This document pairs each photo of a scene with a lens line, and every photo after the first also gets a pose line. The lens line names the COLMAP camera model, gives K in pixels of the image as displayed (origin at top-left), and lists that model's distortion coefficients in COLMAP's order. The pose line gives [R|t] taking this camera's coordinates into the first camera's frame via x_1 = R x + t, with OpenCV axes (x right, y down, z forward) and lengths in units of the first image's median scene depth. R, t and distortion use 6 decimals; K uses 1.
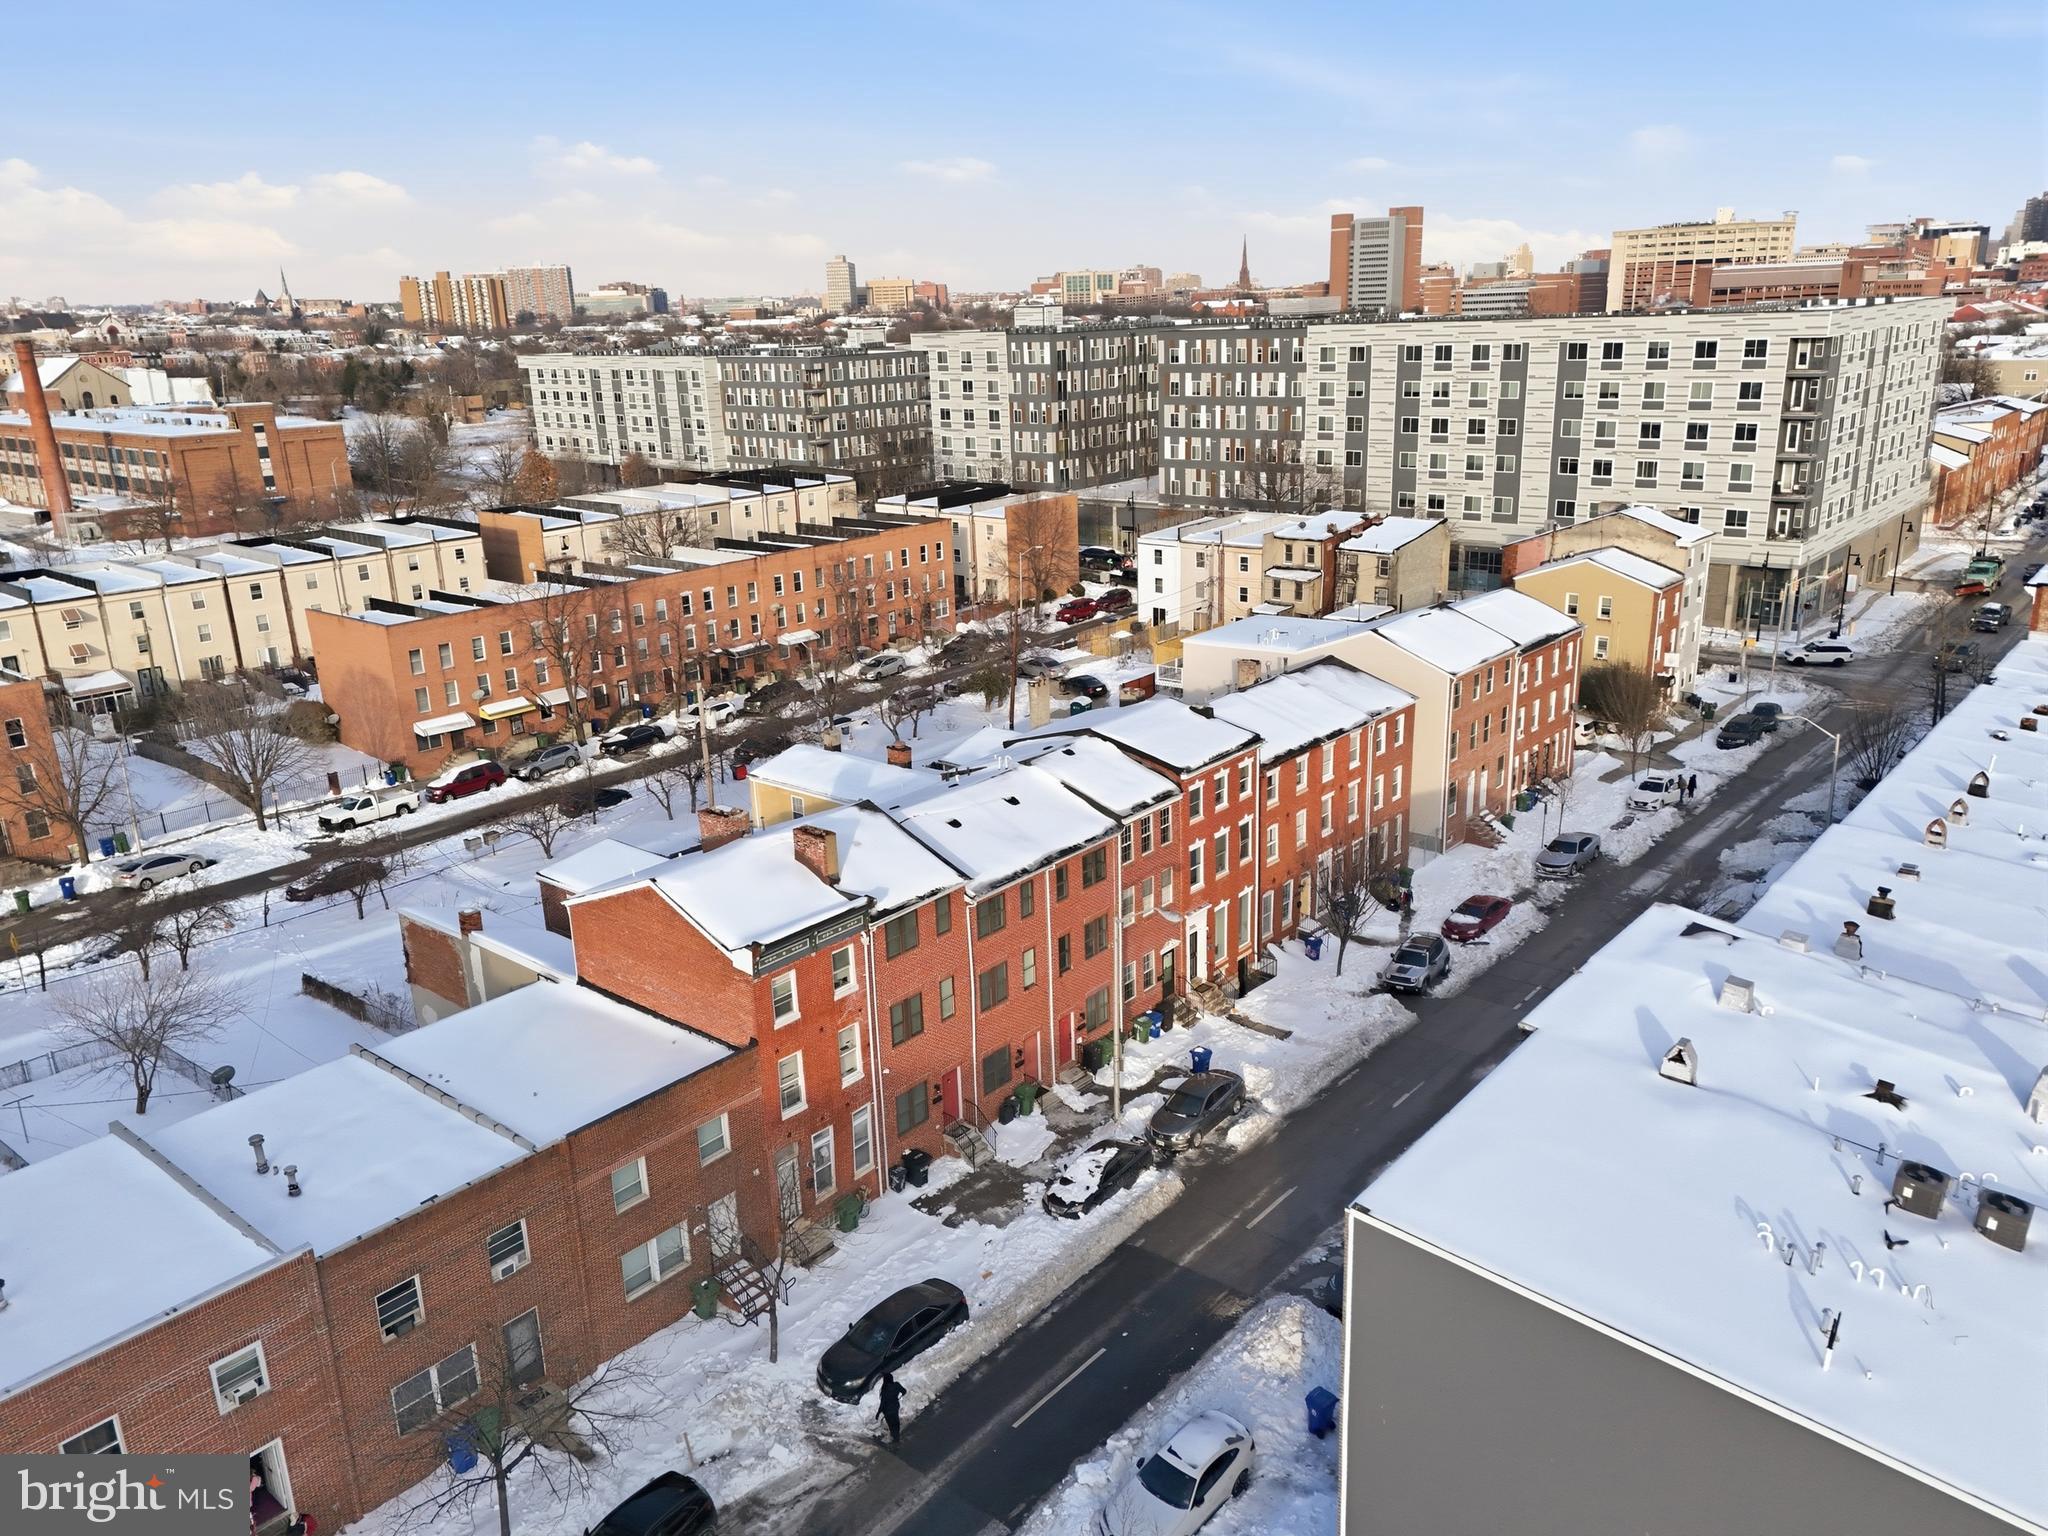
lens RADIAL K [[1451.3, 0, 1031.7], [0, 1451.3, 761.6], [0, 0, 1]] dist [0.074196, -0.074191]
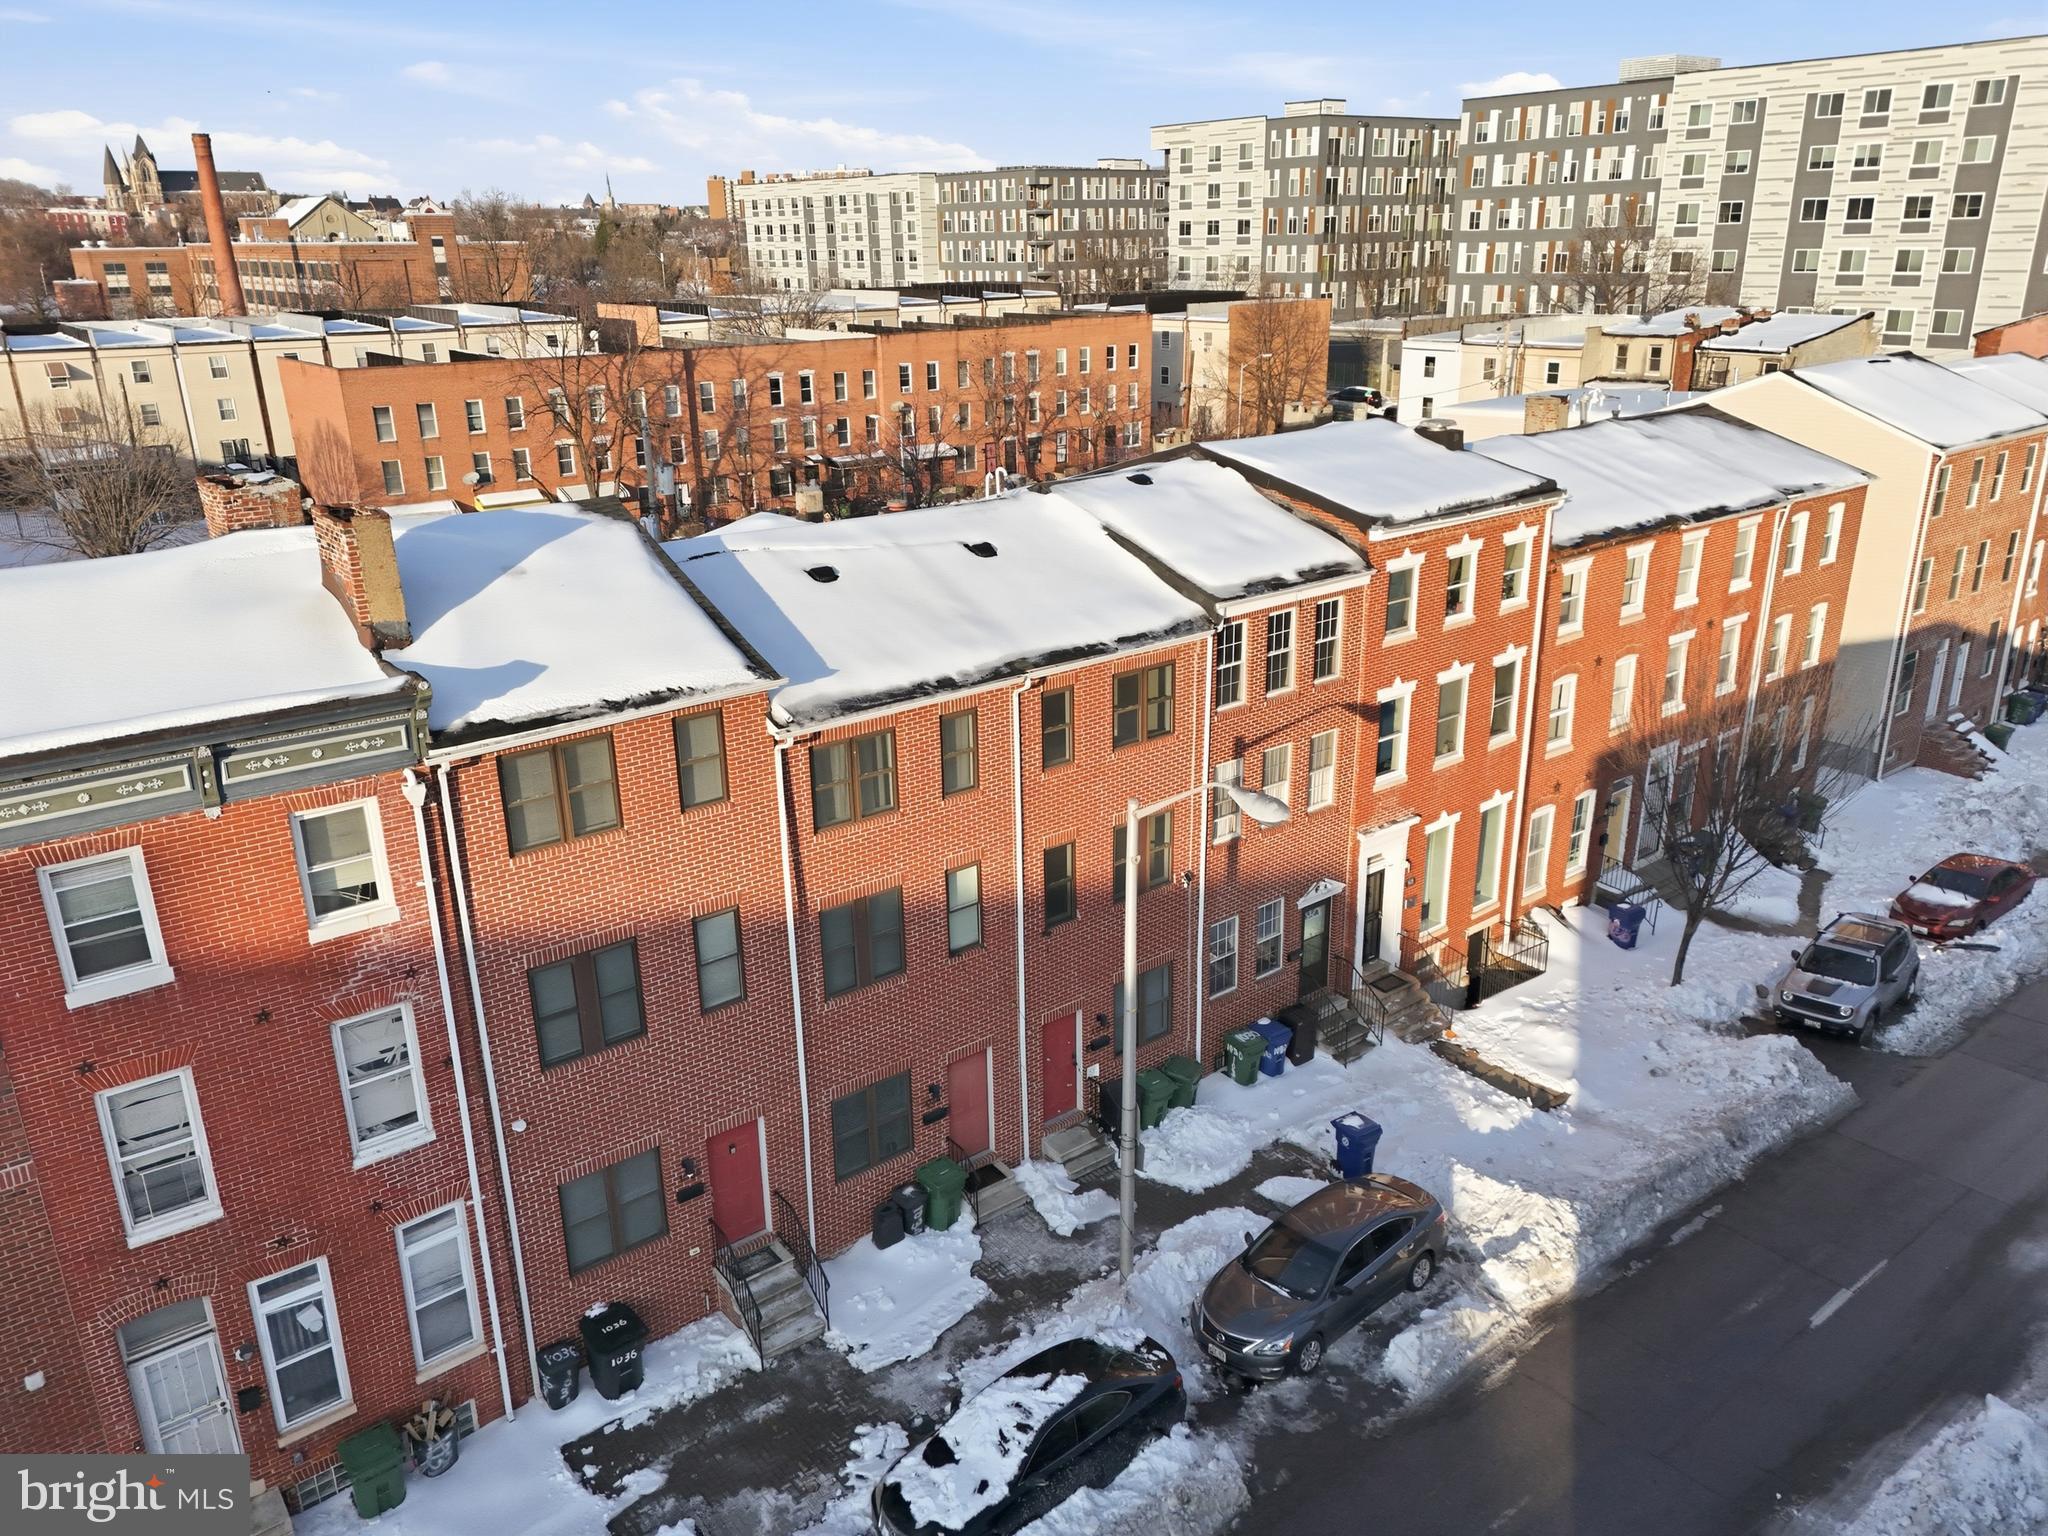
lens RADIAL K [[1451.3, 0, 1031.7], [0, 1451.3, 761.6], [0, 0, 1]] dist [0.074196, -0.074191]
pose [[0.980399, 0.078420, -0.180741, 0.074753], [-0.069840, 0.996130, 0.053366, 0.056216], [0.184226, -0.039697, 0.982082, 0.443453]]
